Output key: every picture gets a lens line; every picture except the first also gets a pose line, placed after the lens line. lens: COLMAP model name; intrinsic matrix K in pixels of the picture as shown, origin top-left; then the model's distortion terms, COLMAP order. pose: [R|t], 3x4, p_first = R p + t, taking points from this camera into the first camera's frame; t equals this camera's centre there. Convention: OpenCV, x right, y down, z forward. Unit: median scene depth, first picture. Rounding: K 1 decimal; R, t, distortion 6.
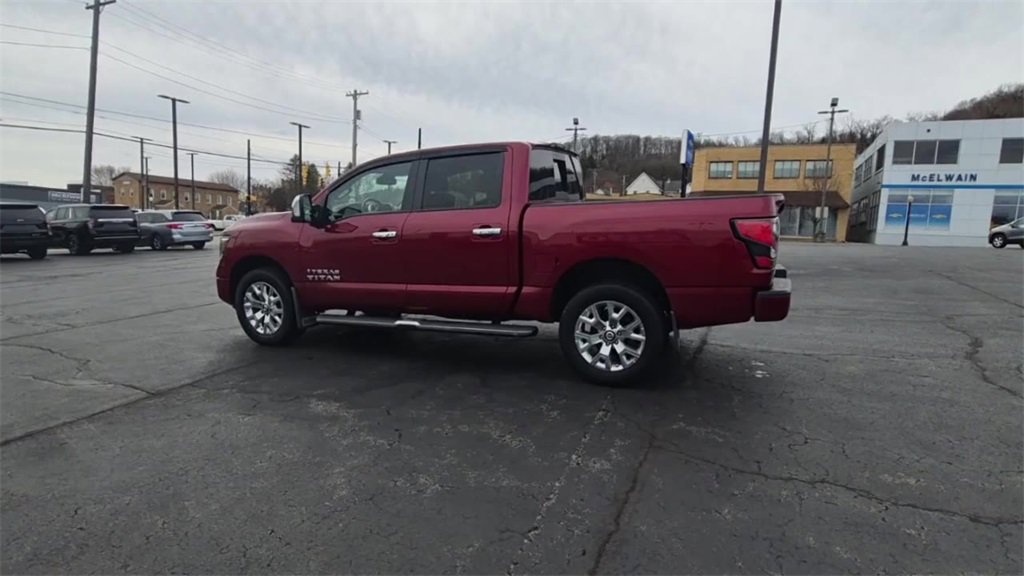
lens RADIAL K [[551.0, 0, 513.3], [0, 551.0, 298.8], [0, 0, 1]] dist [0.004990, 0.001553]
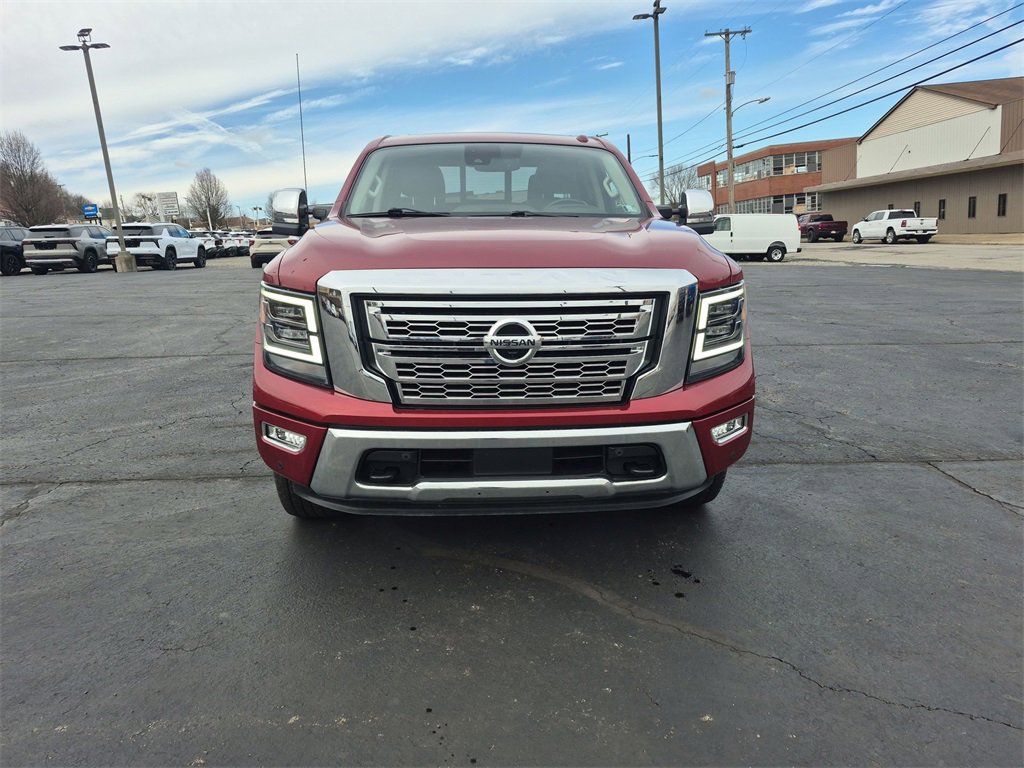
lens RADIAL K [[711.0, 0, 508.8], [0, 711.0, 373.3], [0, 0, 1]] dist [0.070638, -0.053165]
pose [[-0.454180, -0.172146, 0.874120, -0.124927], [0.164110, 0.948199, 0.272003, -0.029868], [-0.875665, 0.266990, -0.402402, 0.189025]]
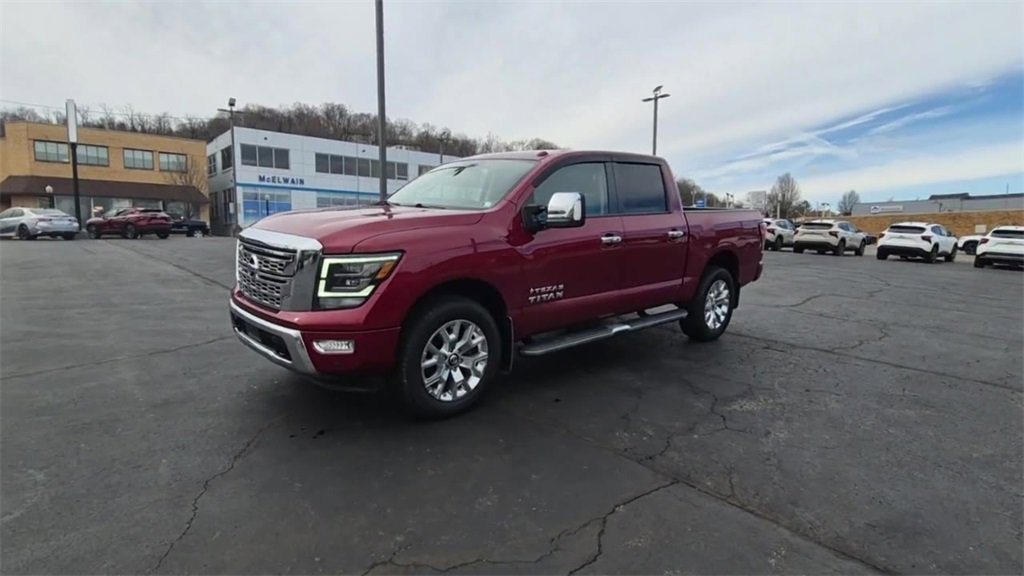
lens RADIAL K [[551.0, 0, 500.5], [0, 551.0, 293.4], [0, 0, 1]] dist [0.004990, 0.001553]
pose [[0.410759, -0.122175, 0.903521, -0.136886], [0.120527, 0.989560, 0.079015, -0.014351], [-0.903743, 0.076442, 0.421196, 0.091514]]
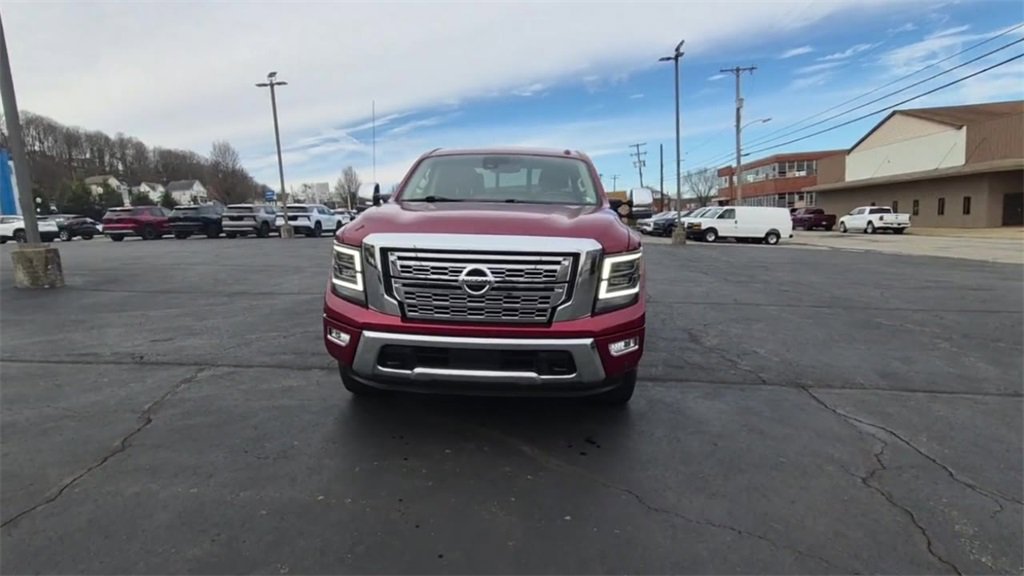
lens RADIAL K [[551.0, 0, 502.9], [0, 551.0, 294.0], [0, 0, 1]] dist [0.004990, 0.001553]
pose [[-0.343690, -0.141580, 0.928349, -0.141493], [0.149231, 0.967774, 0.202840, -0.028708], [-0.927150, 0.208253, -0.311486, 0.183945]]
